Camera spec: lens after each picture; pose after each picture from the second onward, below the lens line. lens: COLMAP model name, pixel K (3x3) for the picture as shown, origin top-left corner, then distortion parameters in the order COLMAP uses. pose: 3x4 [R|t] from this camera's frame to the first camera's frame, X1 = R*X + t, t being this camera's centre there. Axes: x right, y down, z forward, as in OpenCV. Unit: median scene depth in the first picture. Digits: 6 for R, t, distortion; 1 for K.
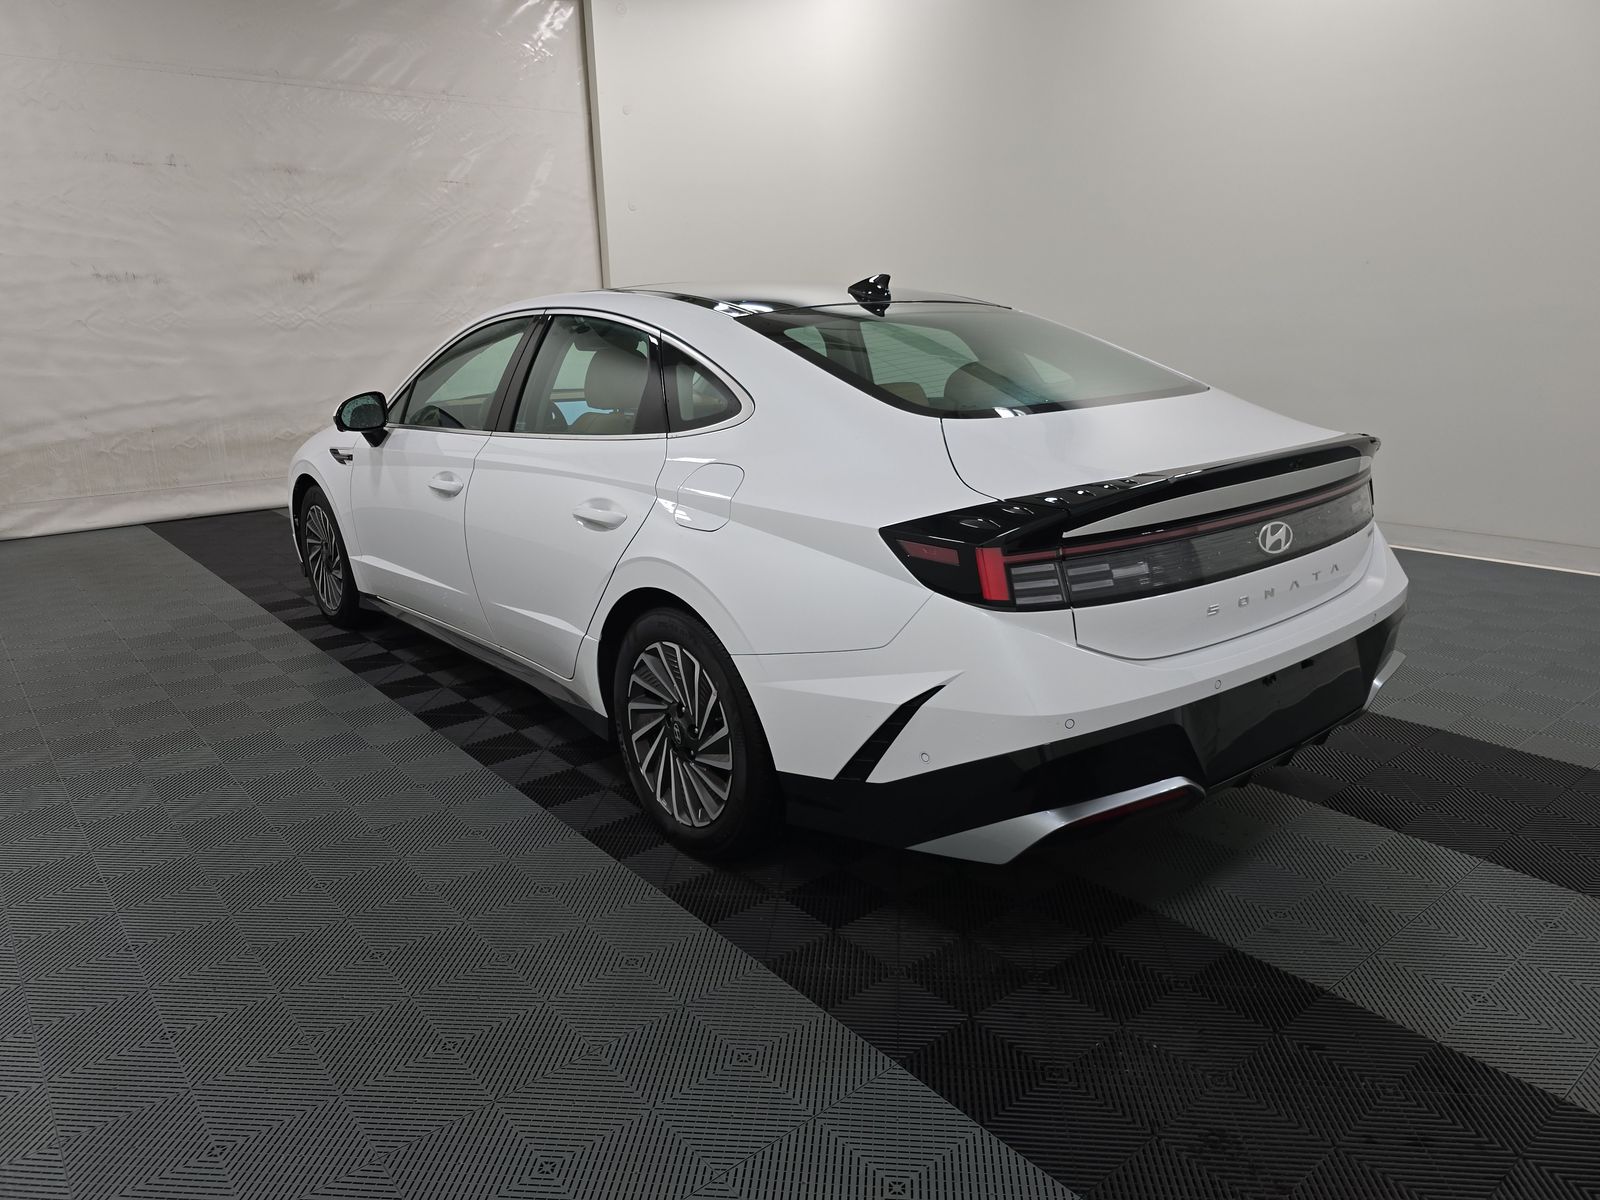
lens RADIAL K [[1080.7, 0, 800.0], [0, 1080.7, 600.0], [0, 0, 1]] dist [0.023538, -0.032877]
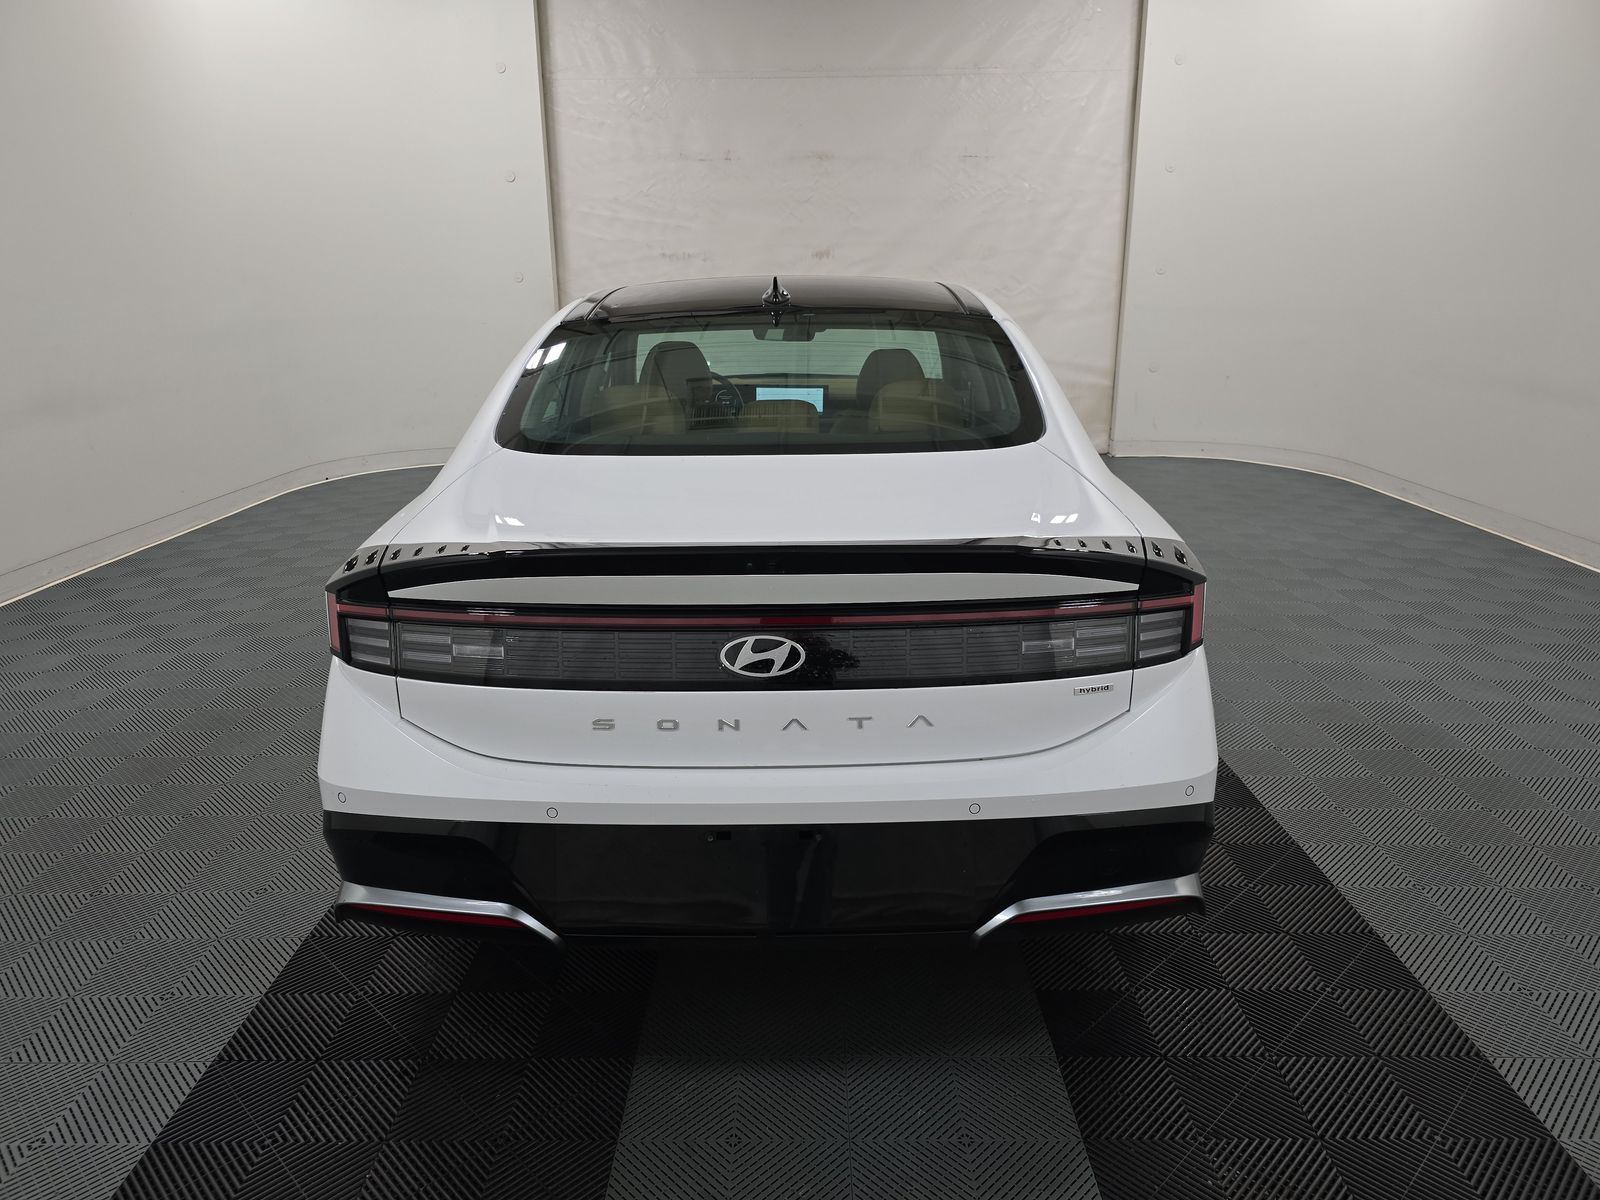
lens RADIAL K [[1089.1, 0, 792.6], [0, 1089.1, 583.1], [0, 0, 1]] dist [0.022727, -0.001783]
pose [[0.760520, 0.181435, -0.623451, 0.315395], [-0.169325, 0.982362, 0.079332, -0.058651], [0.626848, 0.045232, 0.777827, 0.150527]]
